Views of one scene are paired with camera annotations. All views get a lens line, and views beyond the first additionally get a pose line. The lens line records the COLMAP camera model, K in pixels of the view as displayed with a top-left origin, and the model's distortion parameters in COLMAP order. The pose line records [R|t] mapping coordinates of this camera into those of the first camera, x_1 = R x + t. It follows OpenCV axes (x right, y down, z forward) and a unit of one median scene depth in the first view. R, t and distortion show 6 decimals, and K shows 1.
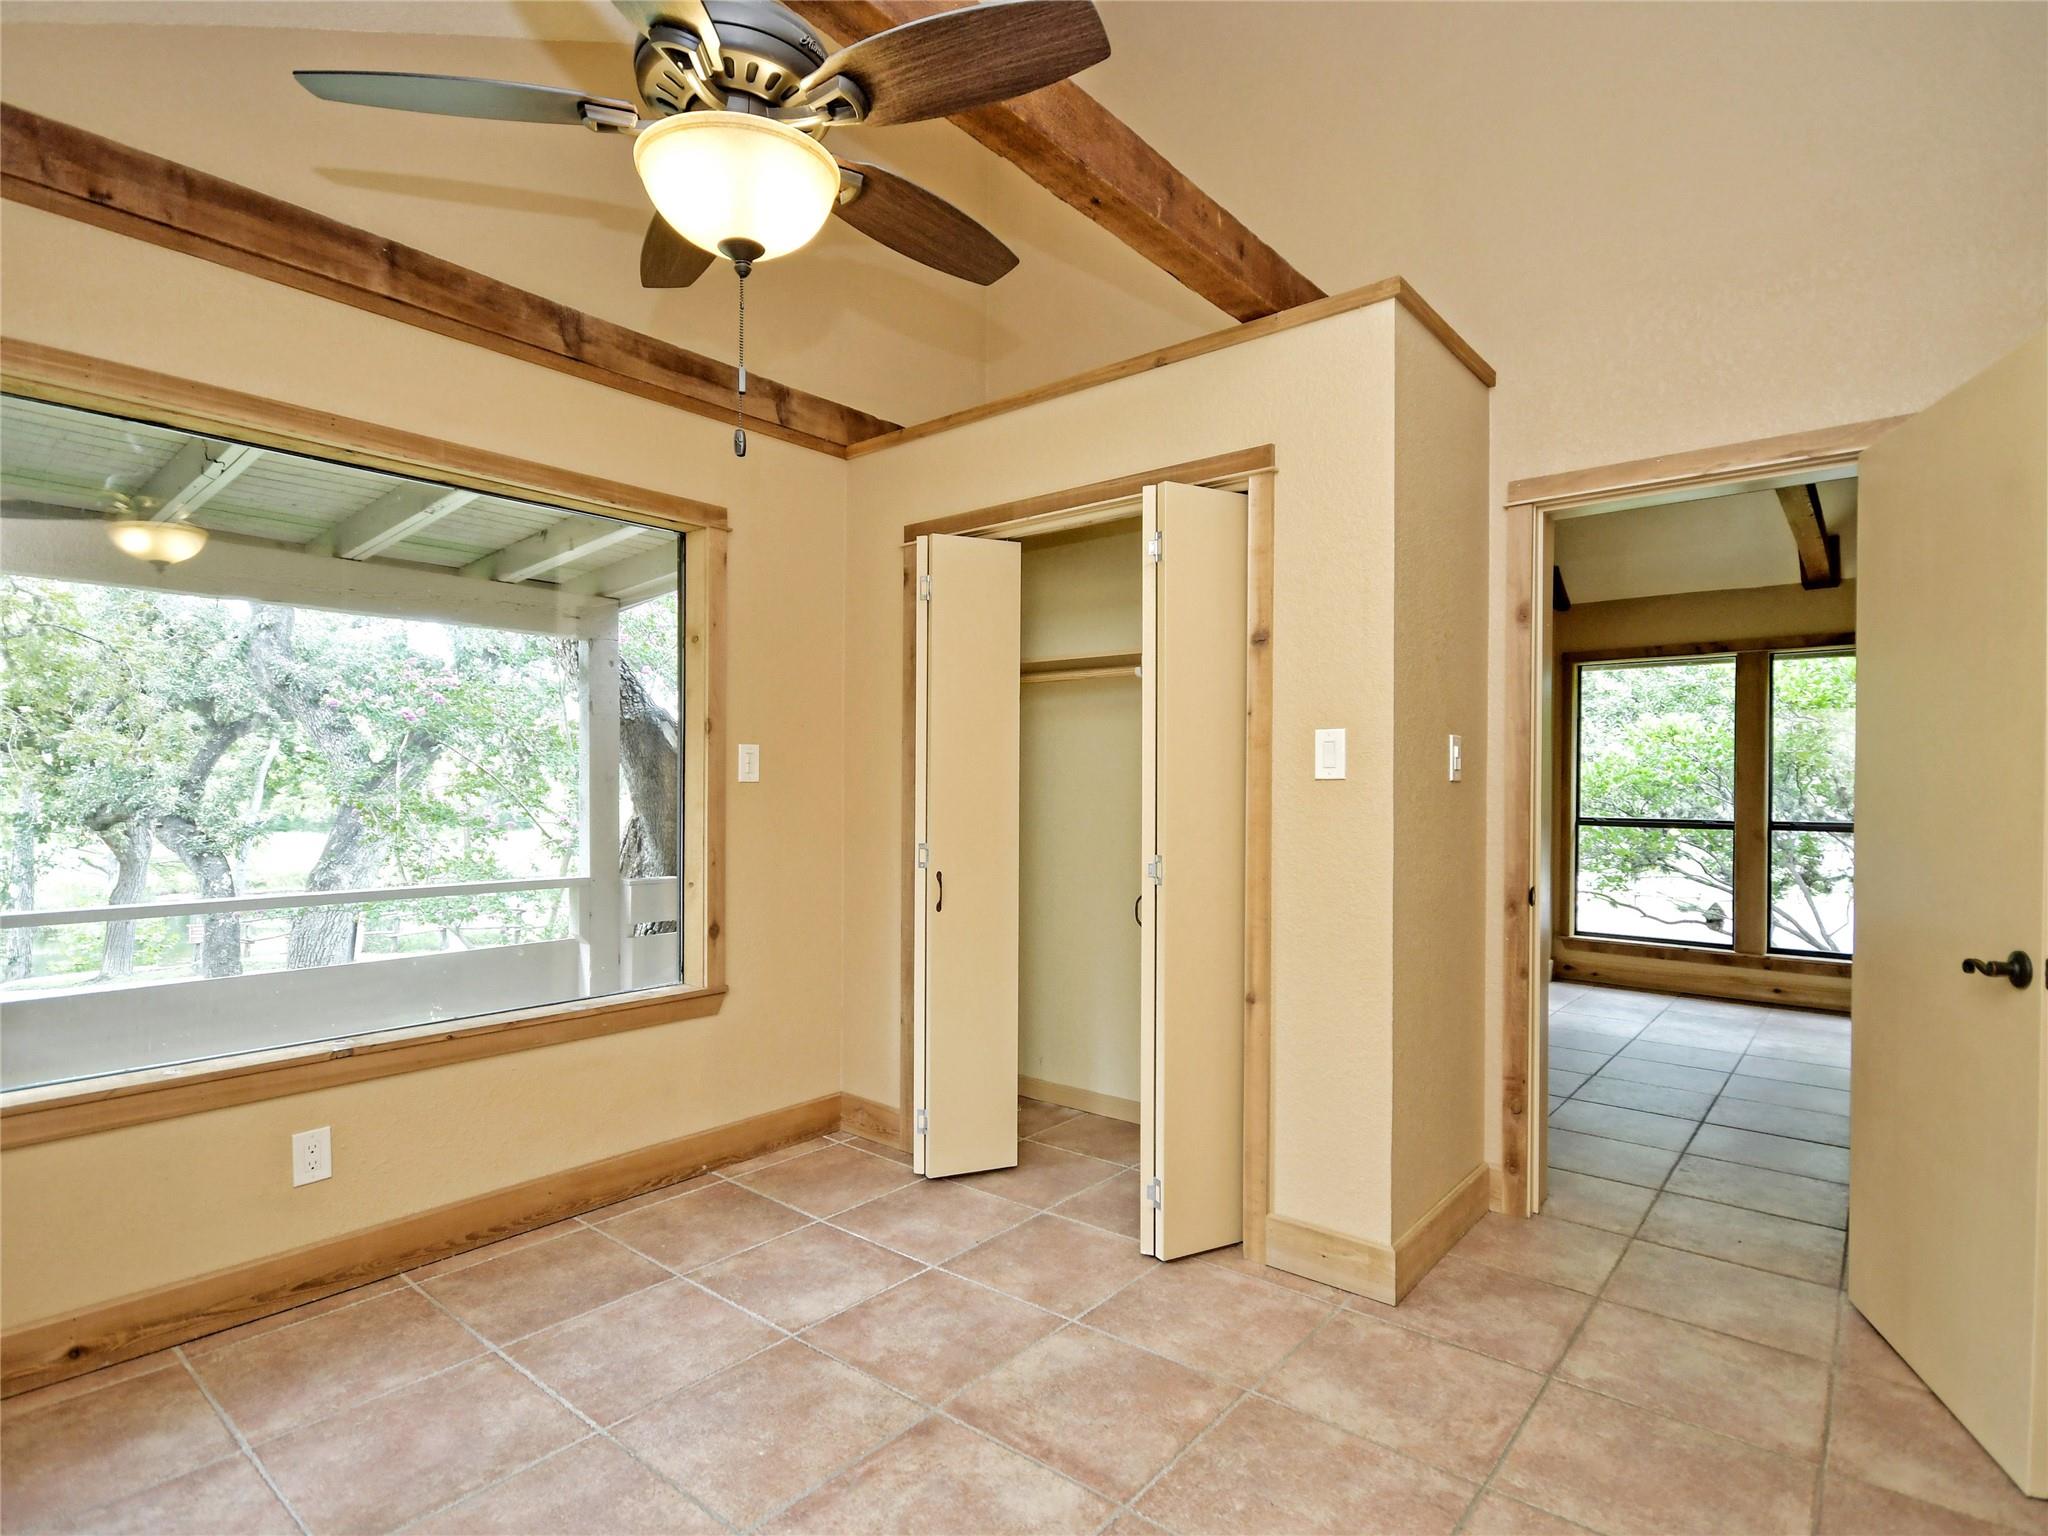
lens RADIAL K [[1037.9, 0, 1022.0], [0, 1037.9, 784.0], [0, 0, 1]] dist [0.001715, -0.001340]
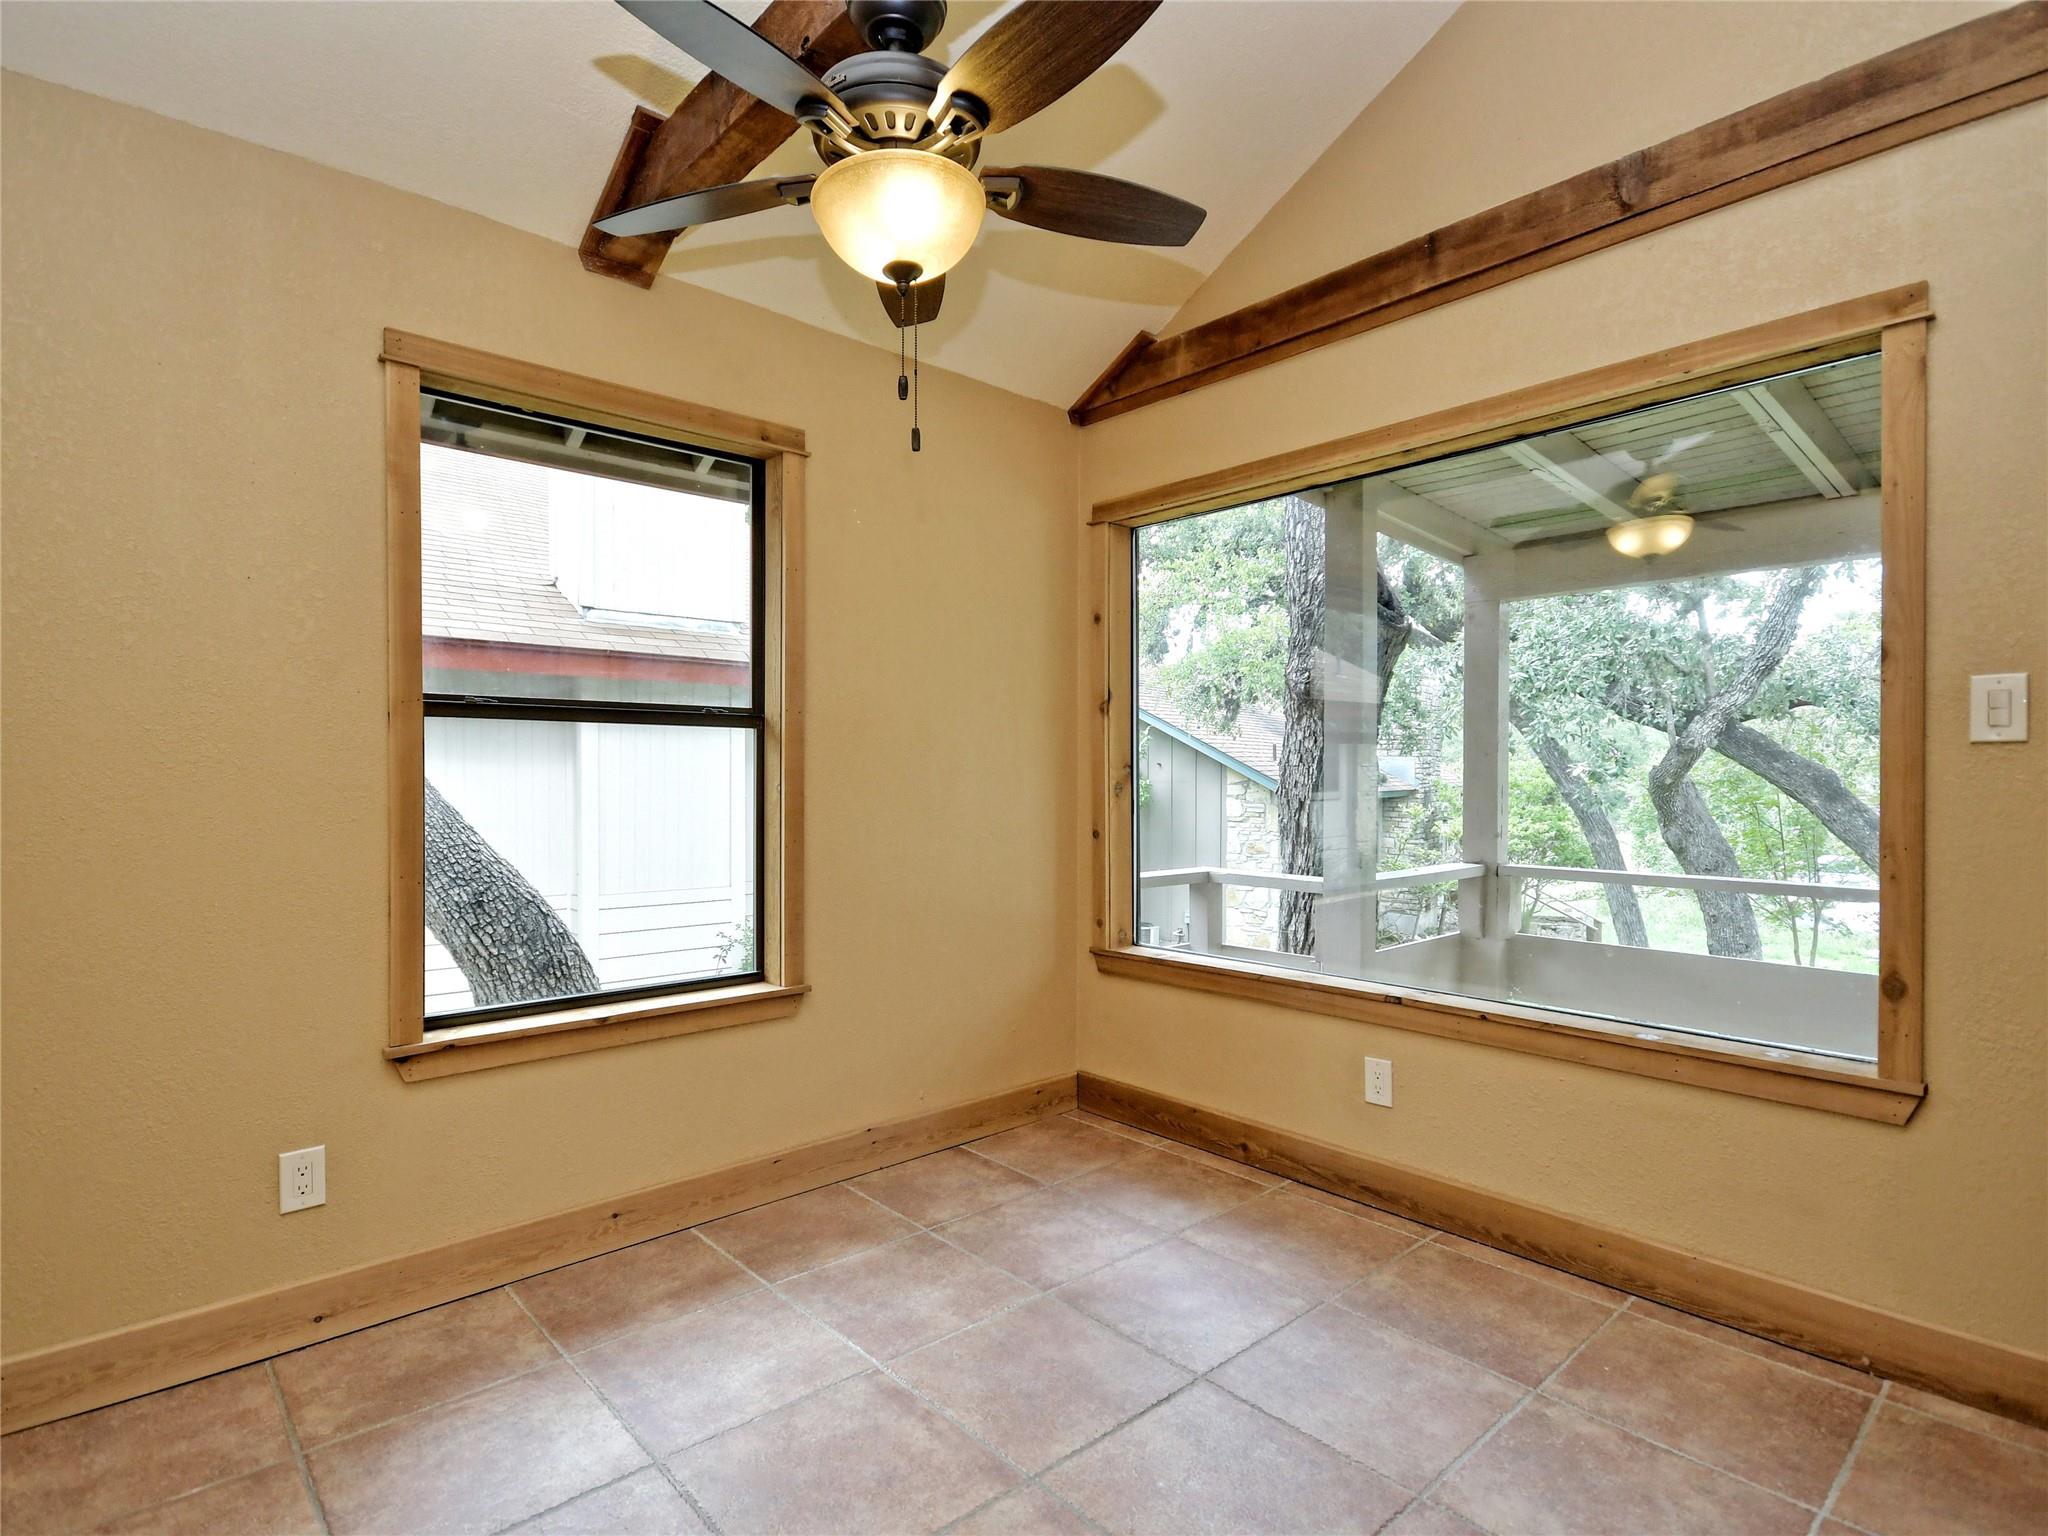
lens RADIAL K [[1037.9, 0, 1022.0], [0, 1037.9, 784.0], [0, 0, 1]] dist [0.001715, -0.001340]
pose [[-0.138235, 0.006381, -0.990379, 0.481360], [0.002601, 0.999978, 0.006080, 0.021239], [0.990396, -0.001735, -0.138249, 0.737976]]
